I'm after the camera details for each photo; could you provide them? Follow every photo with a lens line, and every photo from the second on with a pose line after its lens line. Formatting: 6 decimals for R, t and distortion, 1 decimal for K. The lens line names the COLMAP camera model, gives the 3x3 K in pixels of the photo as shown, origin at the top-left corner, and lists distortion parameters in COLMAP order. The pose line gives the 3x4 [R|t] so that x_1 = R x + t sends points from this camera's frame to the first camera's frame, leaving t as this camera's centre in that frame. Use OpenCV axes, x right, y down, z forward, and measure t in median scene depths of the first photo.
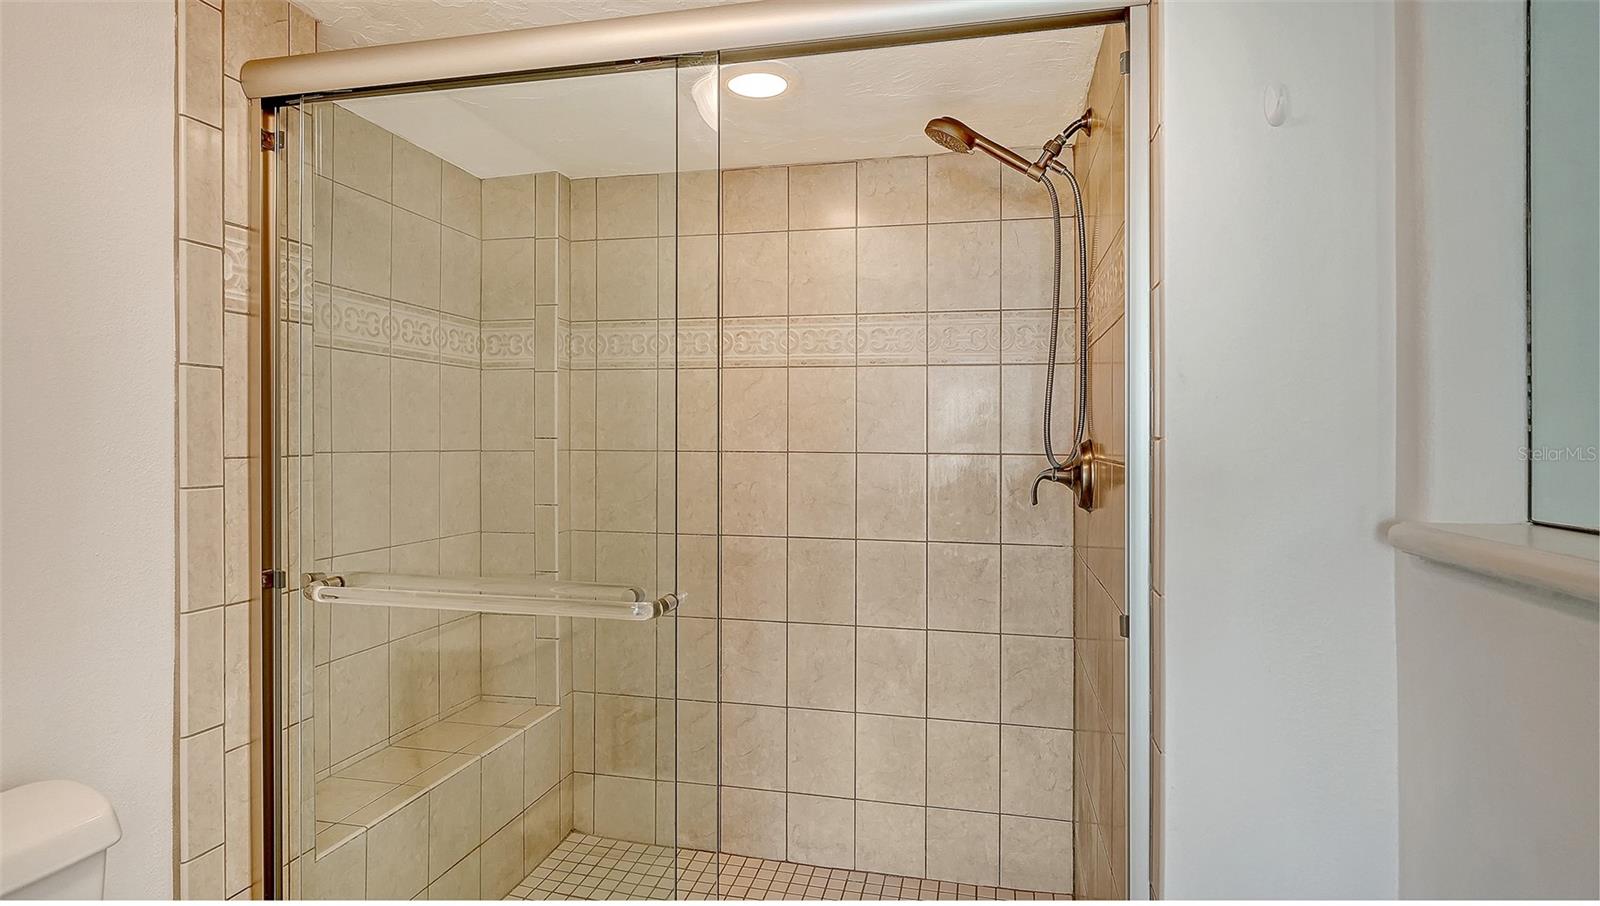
lens RADIAL K [[855.9, 0, 802.1], [0, 855.9, 448.7], [0, 0, 1]] dist [-0.002106, -0.004659]
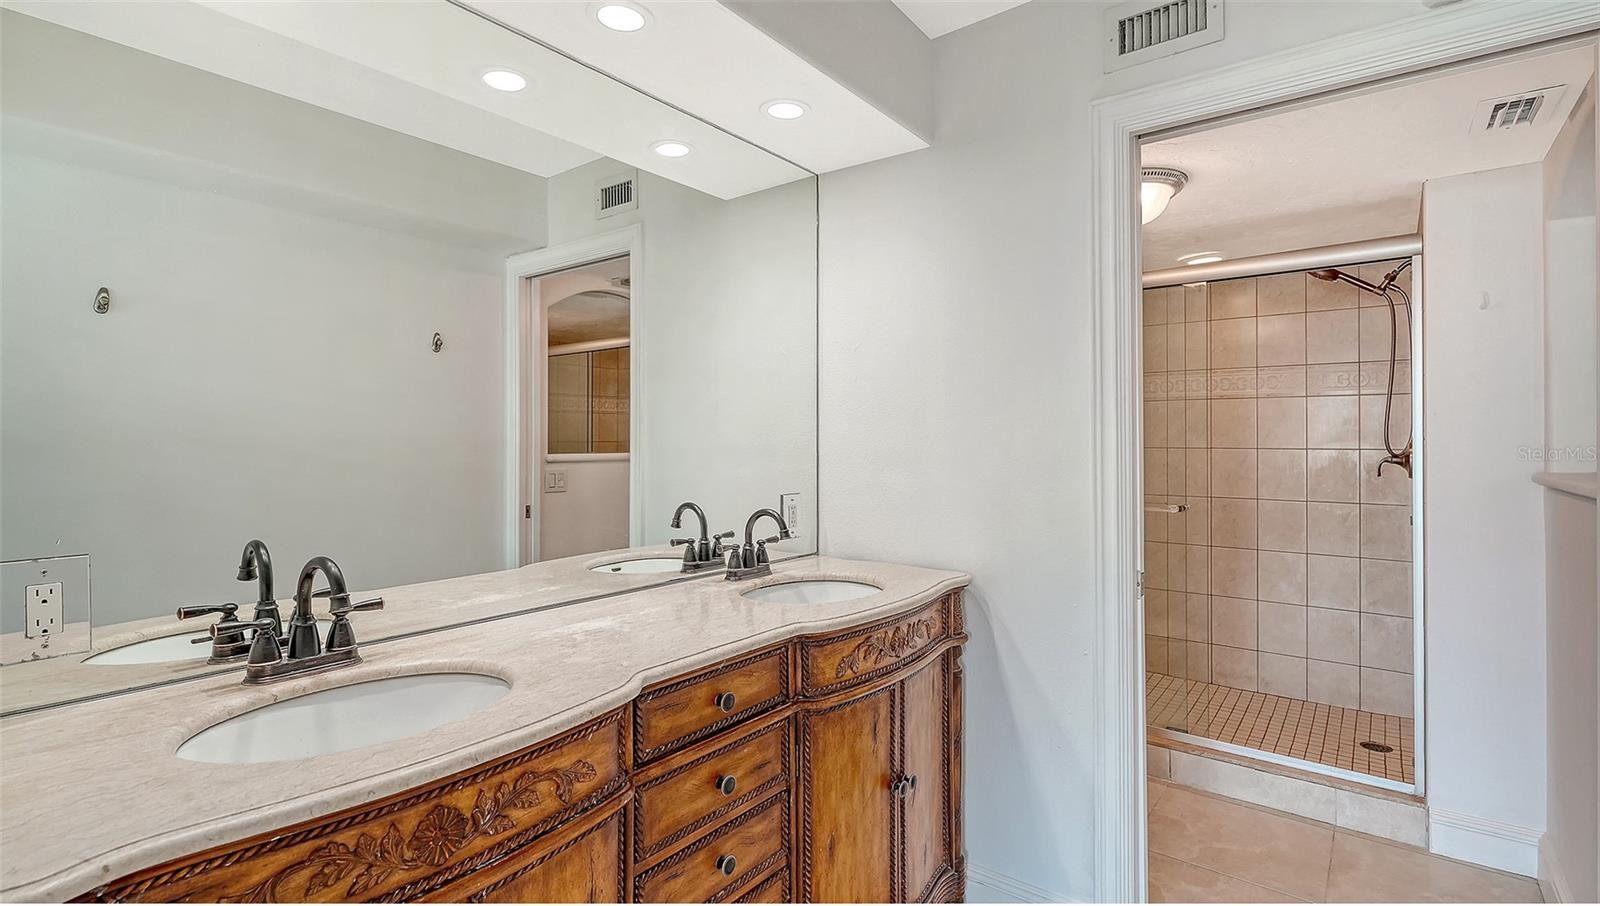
lens RADIAL K [[746.2, 0, 784.8], [0, 746.2, 439.0], [0, 0, 1]] dist [-0.015898, 0.000570]
pose [[0.895381, -0.003243, -0.445289, -0.127594], [-0.003679, 0.999886, -0.014678, 0.011323], [0.445286, 0.014780, 0.895267, -0.777845]]
